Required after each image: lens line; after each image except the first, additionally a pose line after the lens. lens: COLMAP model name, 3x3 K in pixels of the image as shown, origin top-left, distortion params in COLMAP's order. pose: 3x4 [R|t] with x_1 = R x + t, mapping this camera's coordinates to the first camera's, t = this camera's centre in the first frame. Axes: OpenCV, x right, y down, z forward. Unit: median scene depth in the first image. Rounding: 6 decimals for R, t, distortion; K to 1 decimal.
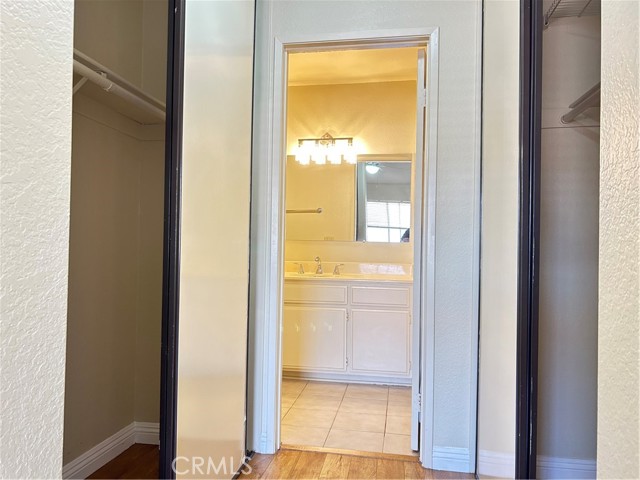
lens RADIAL K [[486.0, 0, 317.3], [0, 486.0, 241.0], [0, 0, 1]] dist [0.069829, -0.005750]
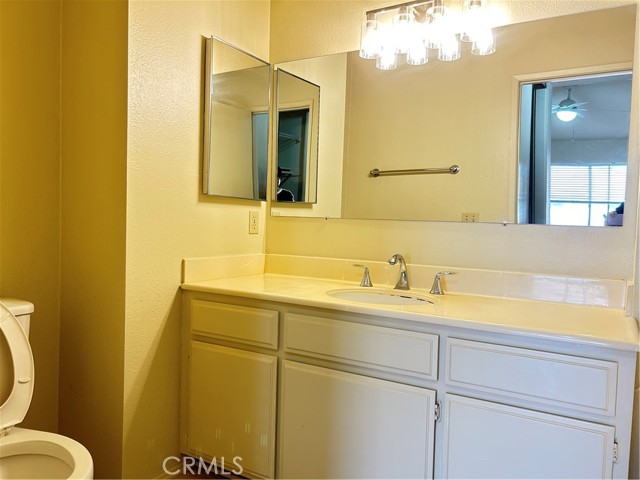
lens RADIAL K [[486.0, 0, 319.5], [0, 486.0, 228.6], [0, 0, 1]] dist [0.004119, -0.138239]
pose [[0.925563, 0.023573, -0.377859, 0.077821], [-0.017851, 0.999667, 0.018638, 0.000843], [0.378172, -0.010505, 0.925676, 0.394534]]
